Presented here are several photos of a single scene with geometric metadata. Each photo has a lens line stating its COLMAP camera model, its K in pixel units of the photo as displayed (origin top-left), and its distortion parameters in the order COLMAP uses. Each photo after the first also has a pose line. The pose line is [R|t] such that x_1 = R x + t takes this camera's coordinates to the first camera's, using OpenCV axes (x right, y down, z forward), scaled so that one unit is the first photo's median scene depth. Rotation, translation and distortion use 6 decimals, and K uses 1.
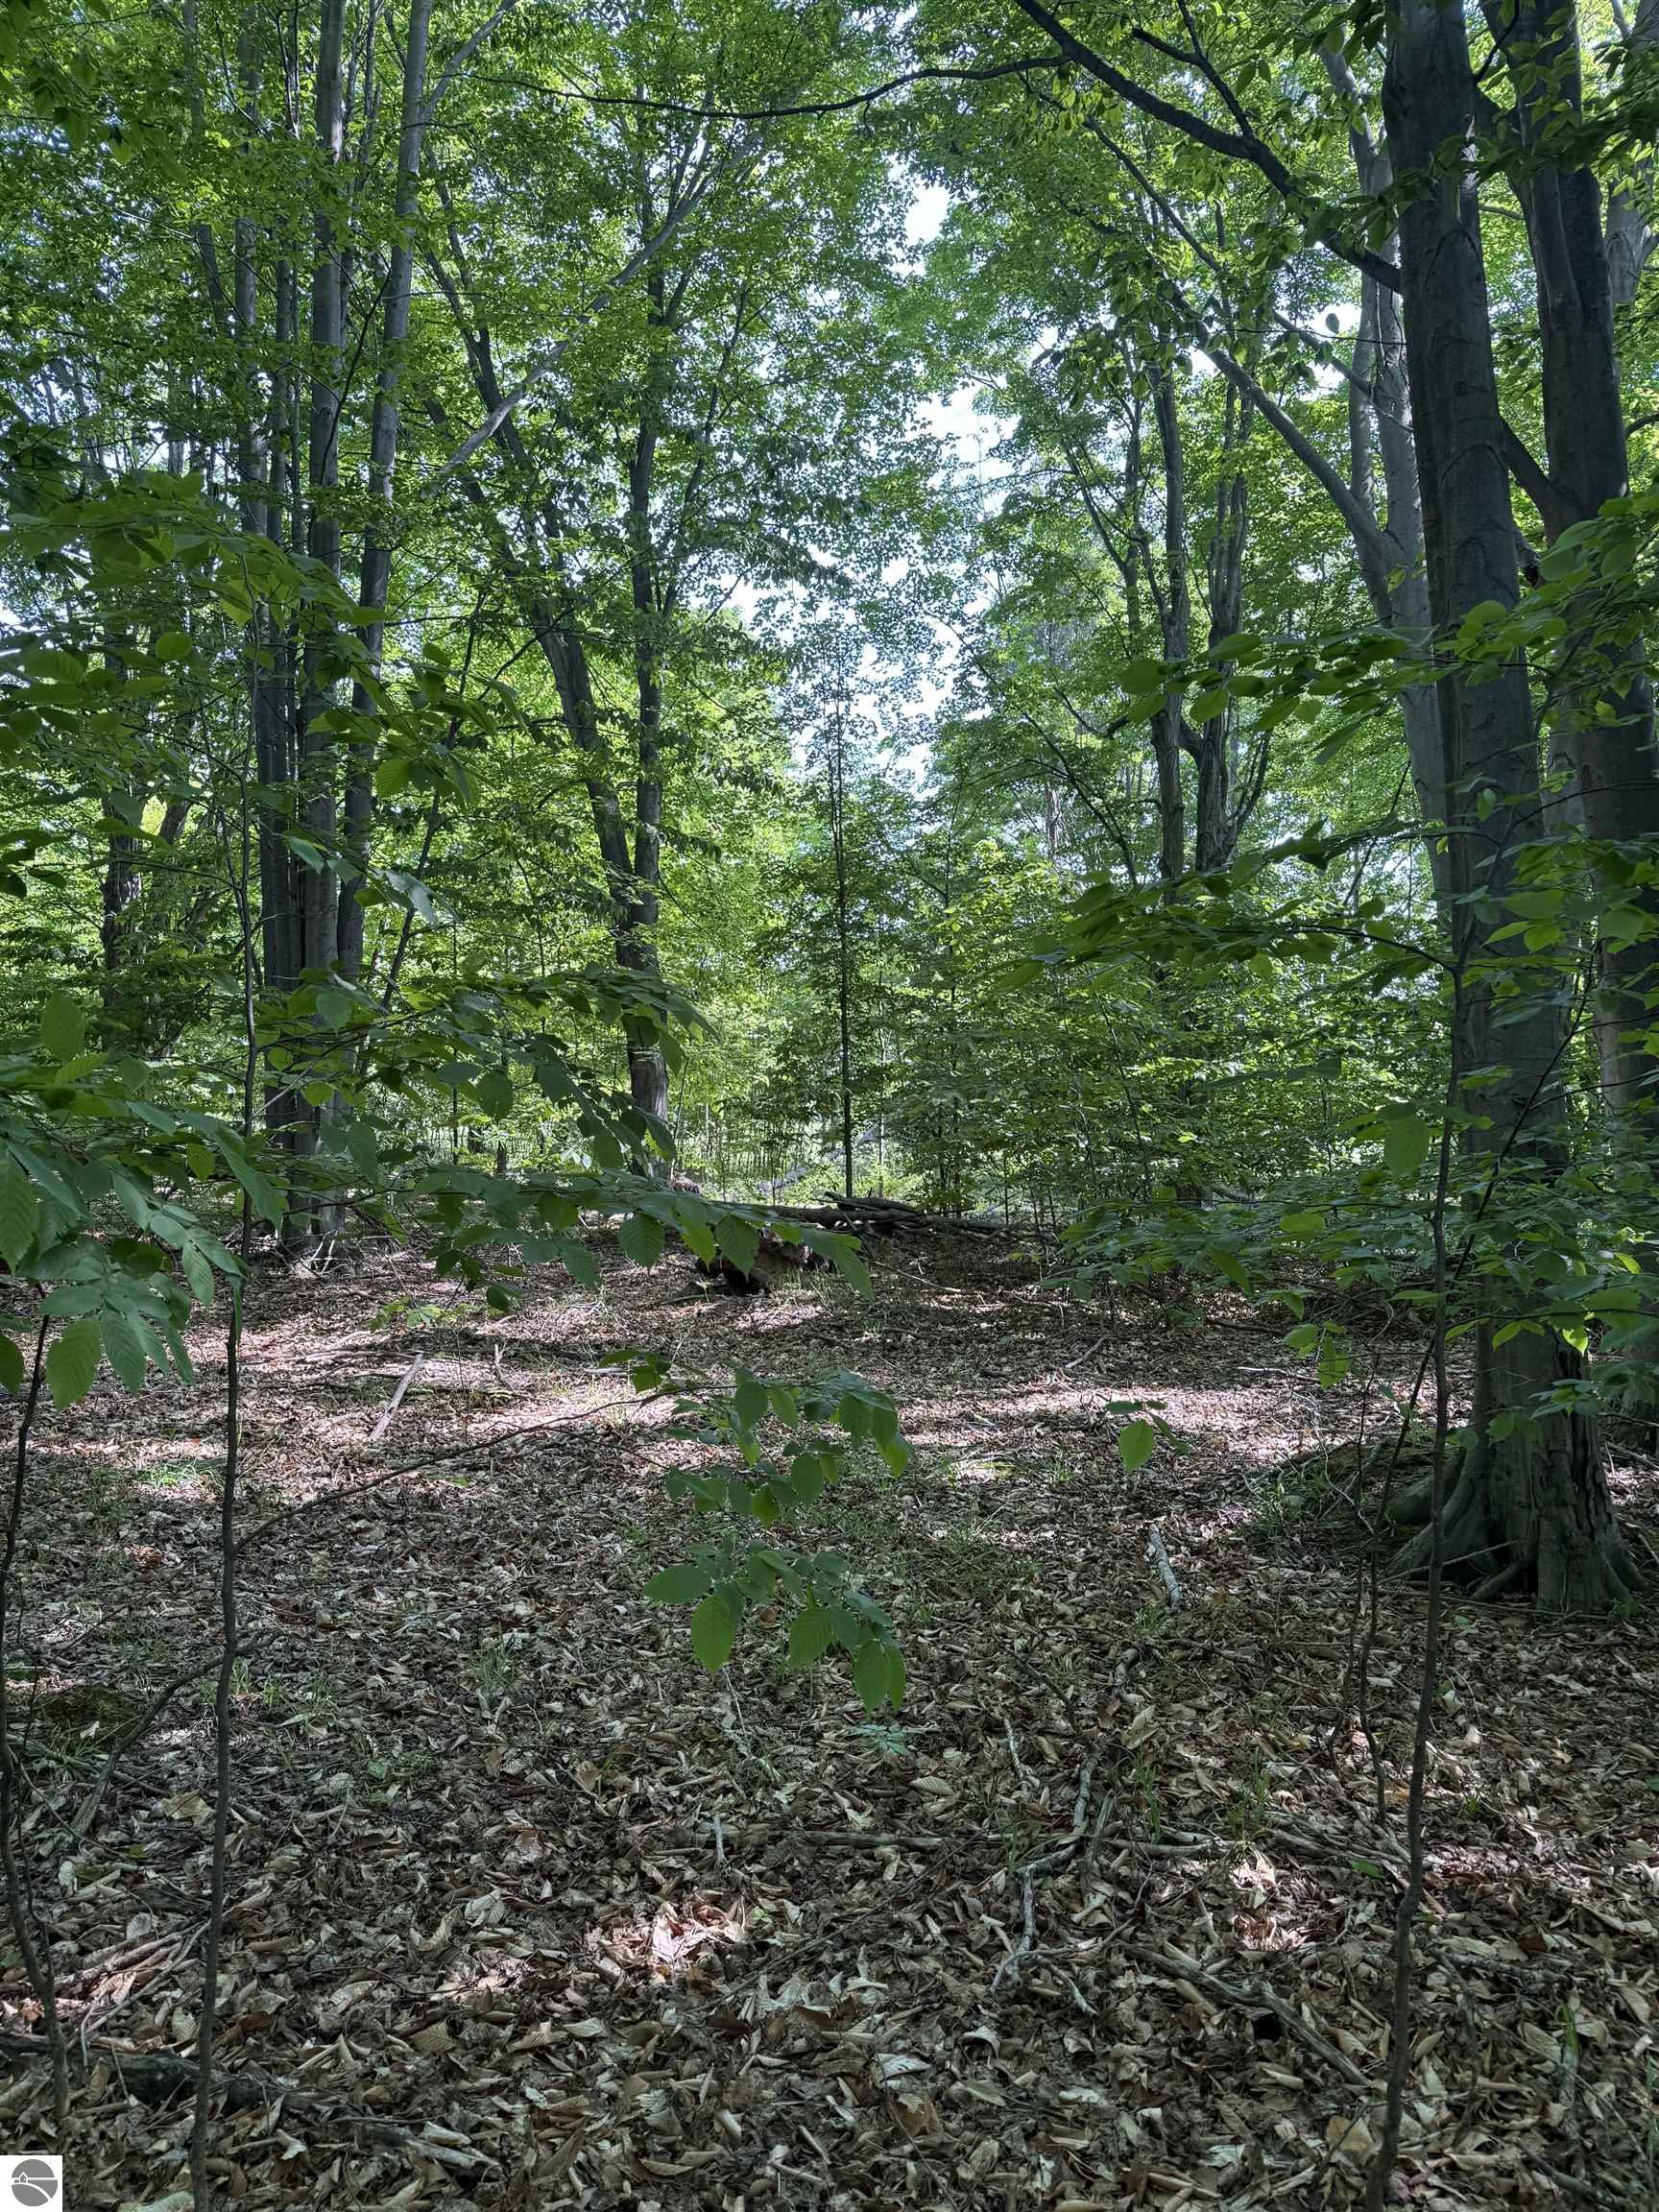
lens RADIAL K [[1588.9, 0, 826.6], [0, 1588.9, 1109.2], [0, 0, 1]] dist [-0.000852, -0.004255]
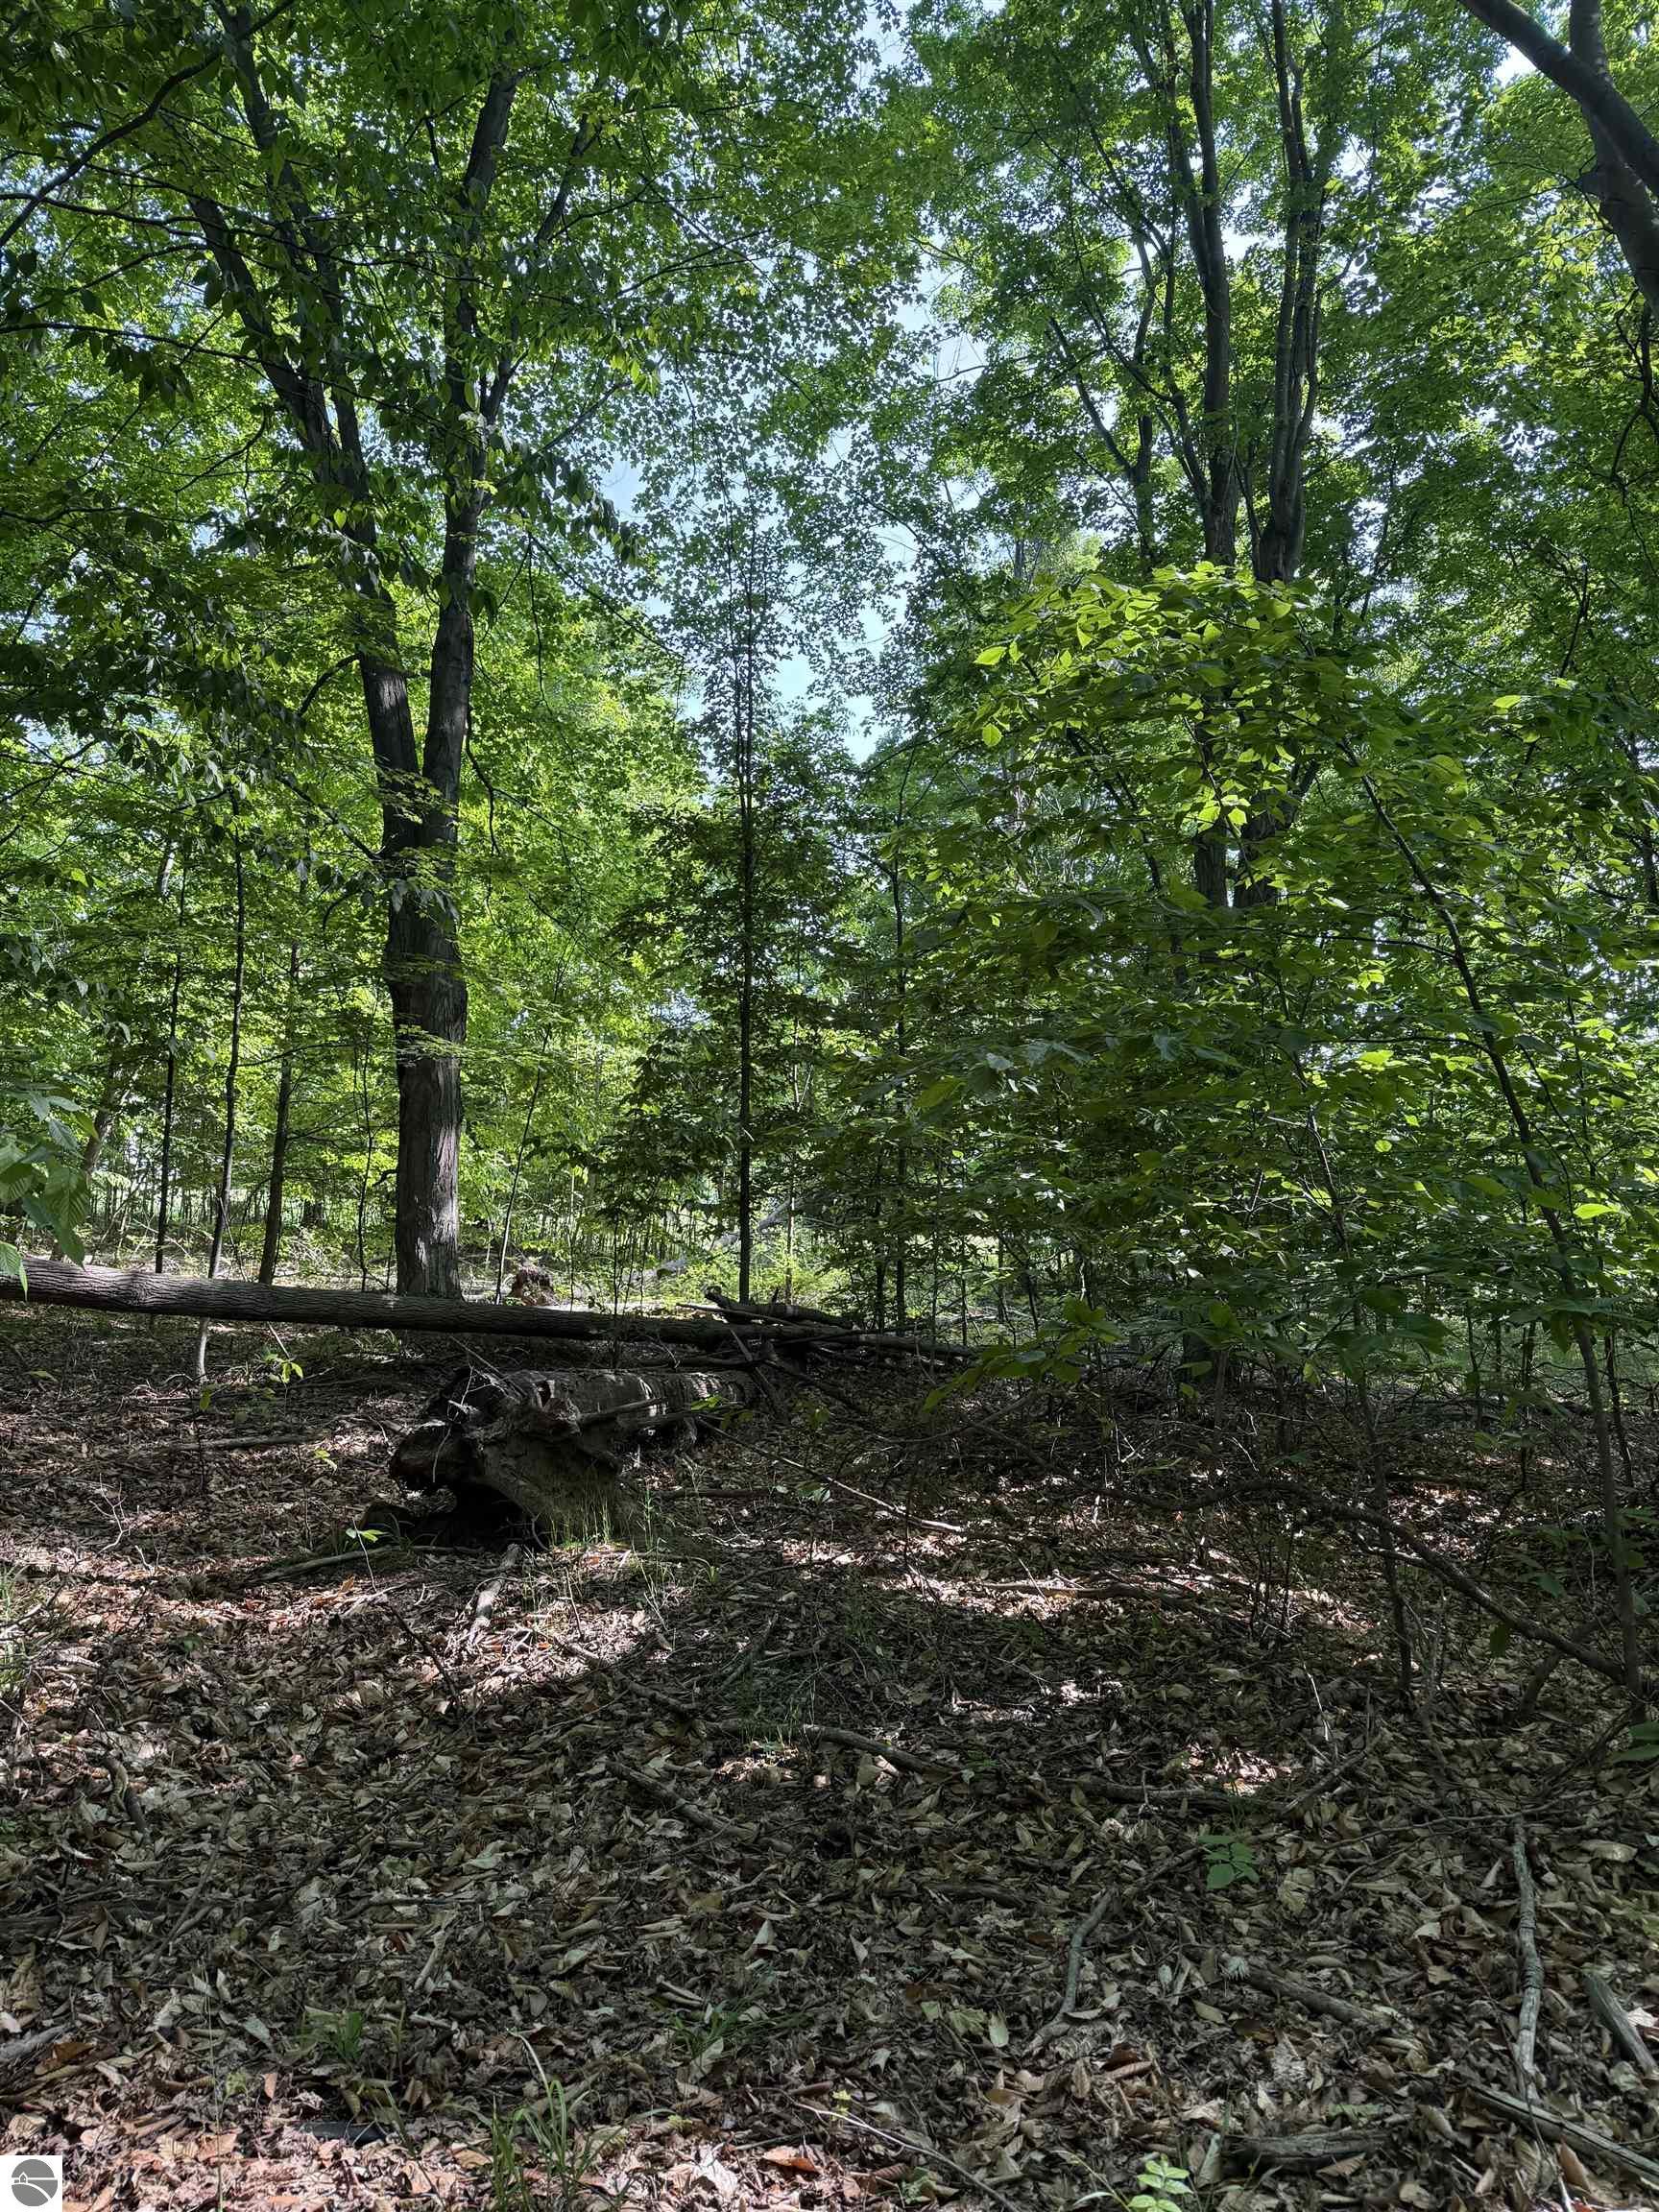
lens RADIAL K [[1588.9, 0, 828.2], [0, 1588.9, 1095.5], [0, 0, 1]] dist [-0.000852, -0.004255]
pose [[0.997730, 0.033073, 0.058666, 0.006925], [-0.029216, 0.997430, -0.065427, 0.010339], [-0.060679, 0.063564, 0.996131, 0.288113]]
